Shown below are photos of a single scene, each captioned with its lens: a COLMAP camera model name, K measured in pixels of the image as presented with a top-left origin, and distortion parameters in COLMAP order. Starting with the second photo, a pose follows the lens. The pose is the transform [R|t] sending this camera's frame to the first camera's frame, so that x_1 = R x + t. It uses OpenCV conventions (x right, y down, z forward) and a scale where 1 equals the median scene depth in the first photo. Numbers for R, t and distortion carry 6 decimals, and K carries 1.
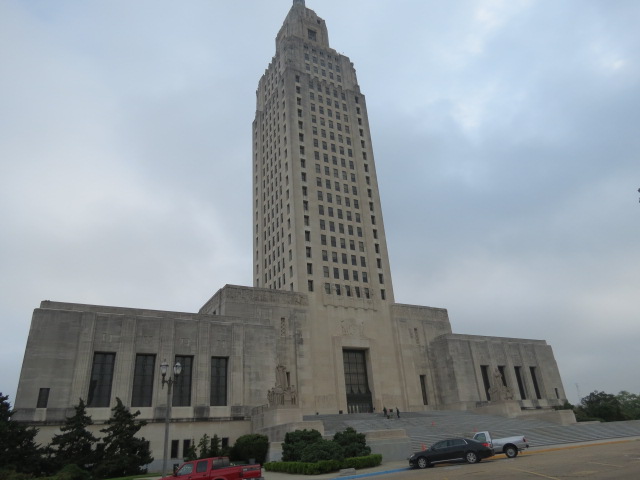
lens RADIAL K [[453.8, 0, 320.0], [0, 453.8, 240.0], [0, 0, 1]] dist [-0.033387, 0.002324]
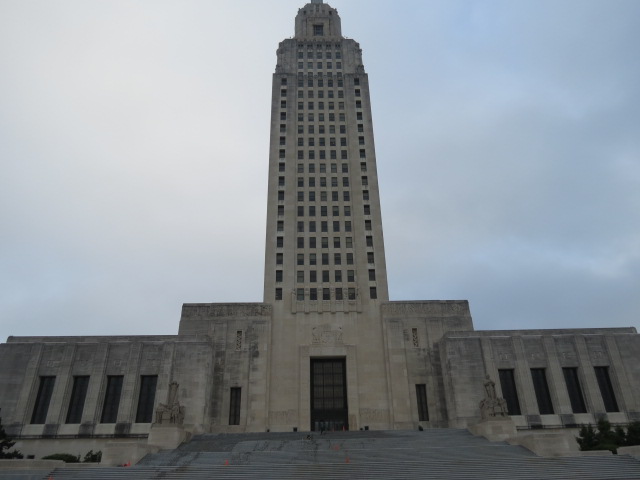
lens RADIAL K [[453.8, 0, 320.0], [0, 453.8, 240.0], [0, 0, 1]] dist [-0.033387, 0.002324]
pose [[0.880784, -0.170244, -0.441856, 0.473724], [0.165055, 0.984991, -0.050493, 0.049780], [0.443820, -0.028457, 0.895664, 0.184533]]
